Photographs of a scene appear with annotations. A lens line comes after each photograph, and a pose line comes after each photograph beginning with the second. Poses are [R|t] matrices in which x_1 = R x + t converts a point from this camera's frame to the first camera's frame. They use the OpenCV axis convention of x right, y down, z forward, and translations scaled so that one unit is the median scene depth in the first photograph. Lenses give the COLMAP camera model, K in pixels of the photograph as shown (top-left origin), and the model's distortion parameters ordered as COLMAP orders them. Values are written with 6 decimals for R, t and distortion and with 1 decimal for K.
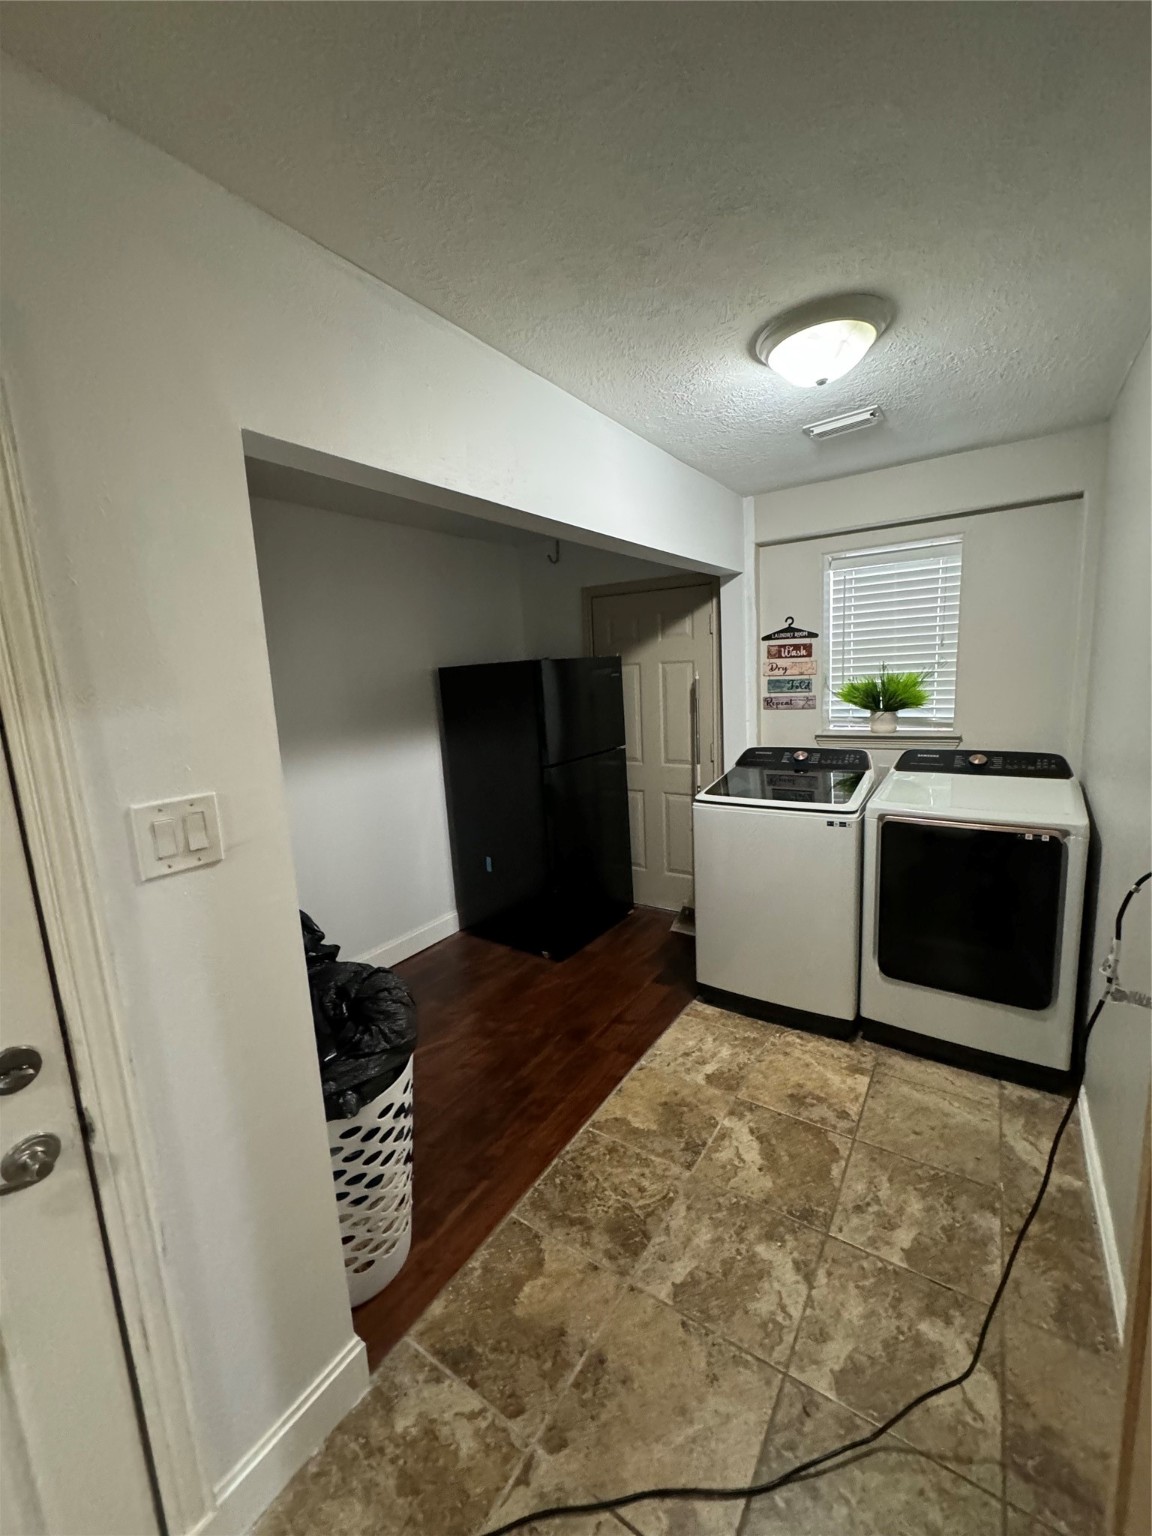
lens RADIAL K [[611.9, 0, 577.7], [0, 611.9, 765.3], [0, 0, 1]] dist [0.000109, 0.000298]
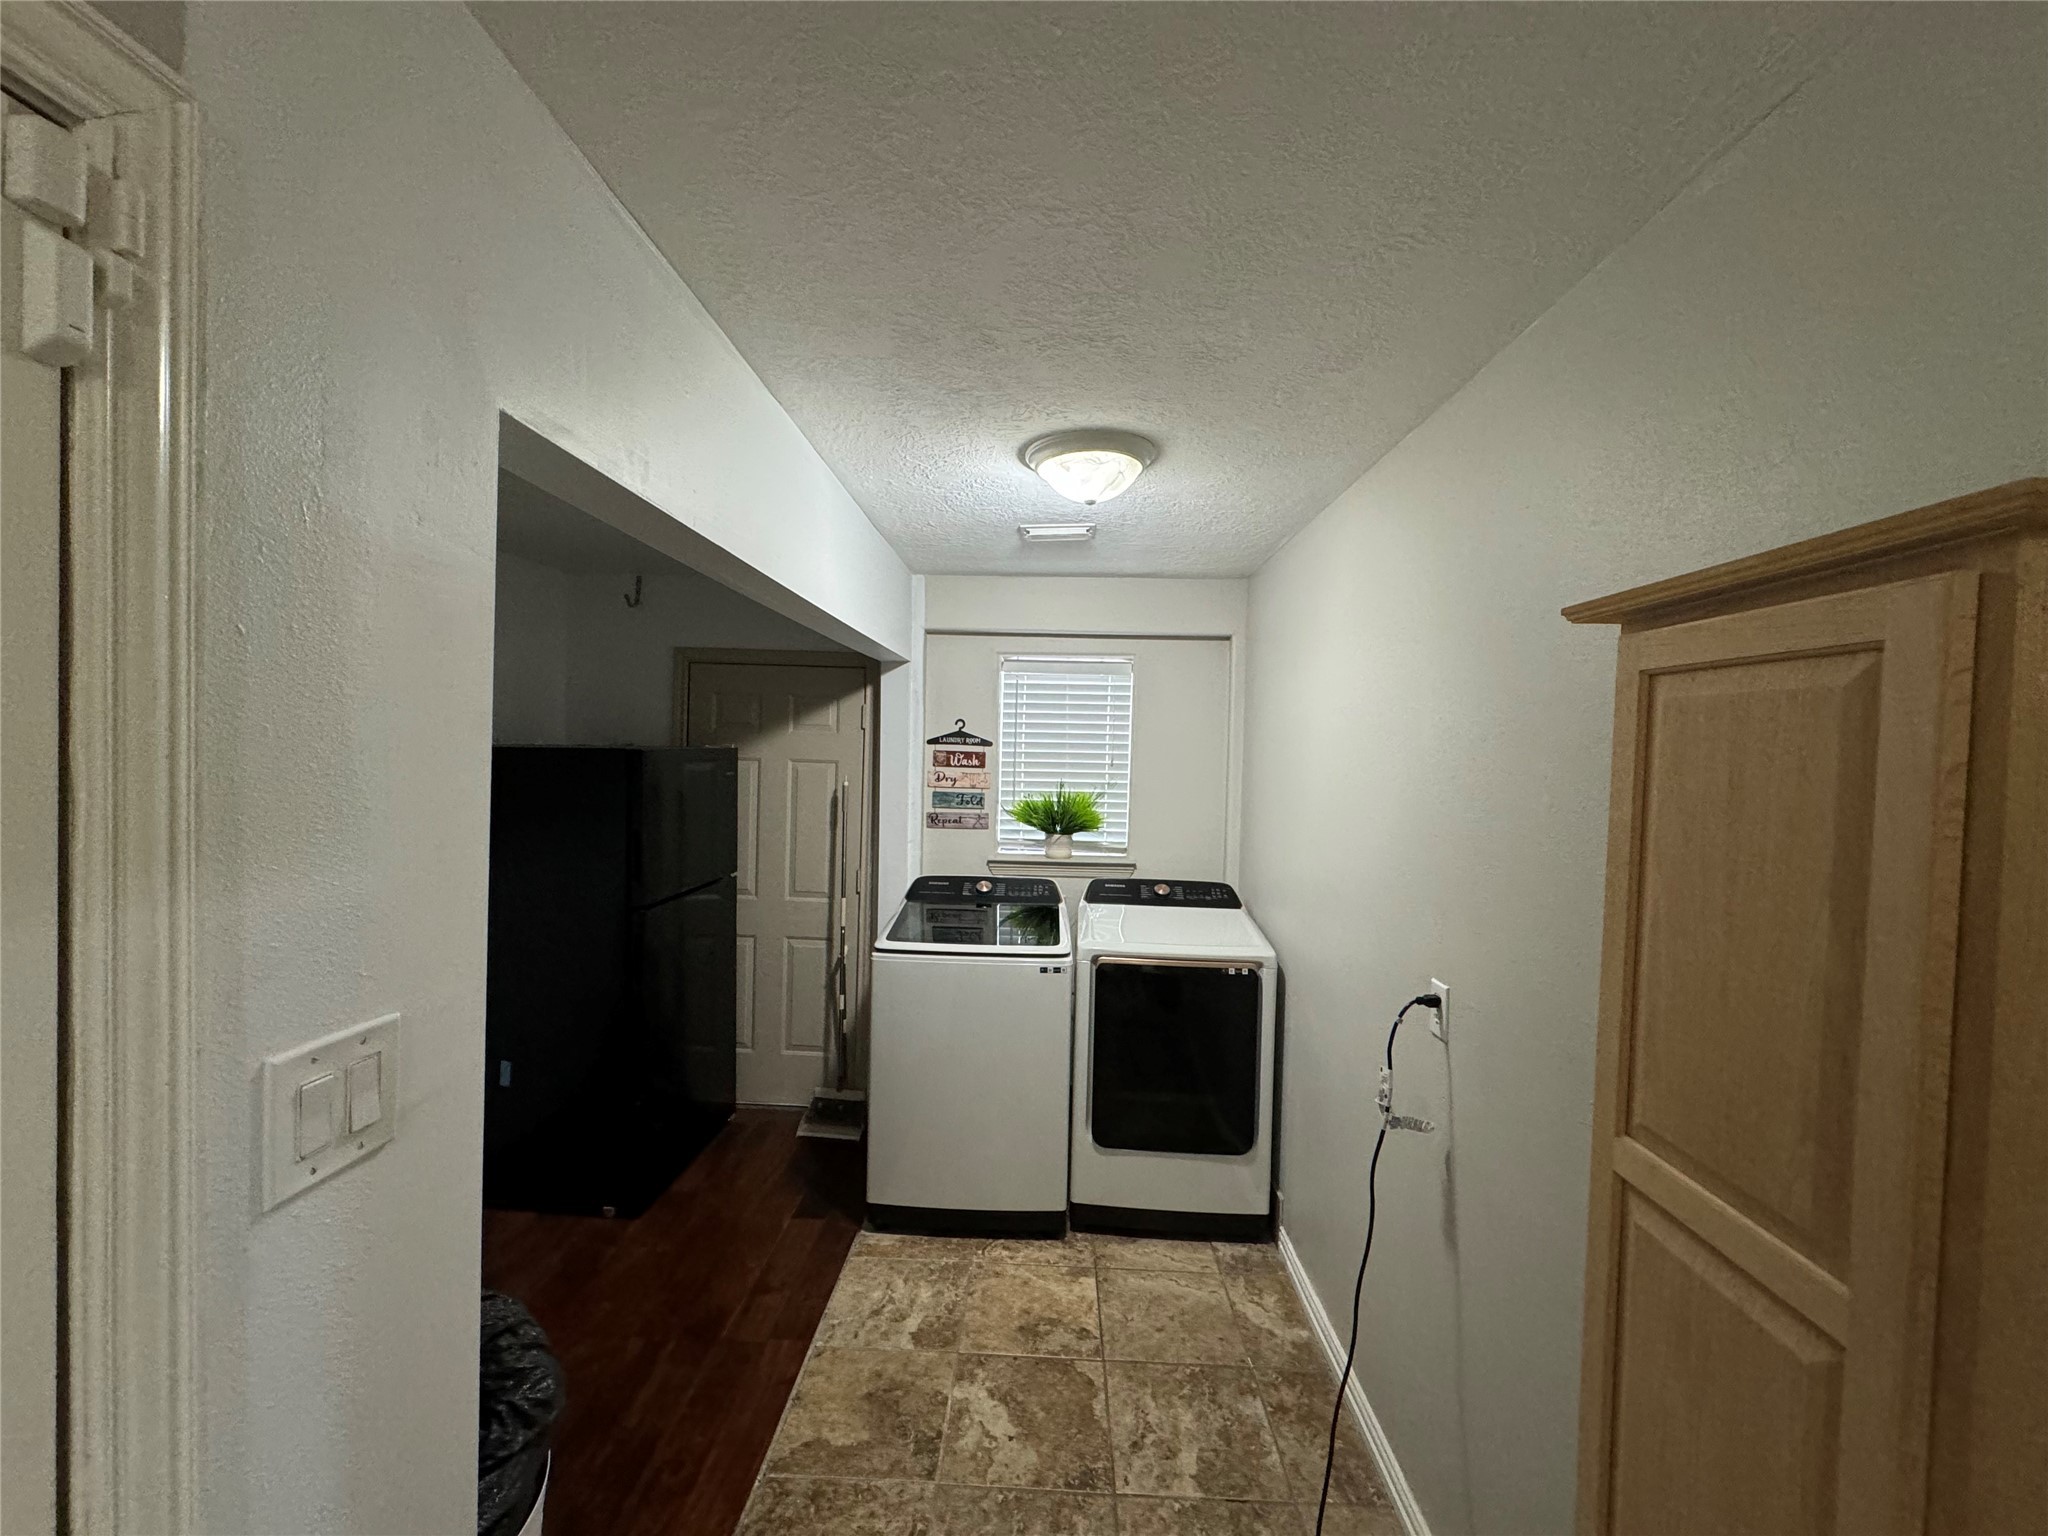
lens RADIAL K [[815.9, 0, 1021.8], [0, 815.9, 765.5], [0, 0, 1]] dist [0.000109, 0.000298]
pose [[0.847382, 0.061774, 0.527379, -0.231453], [0.014324, 0.990189, -0.139000, -0.029314], [-0.530791, 0.125340, 0.838183, 0.026678]]
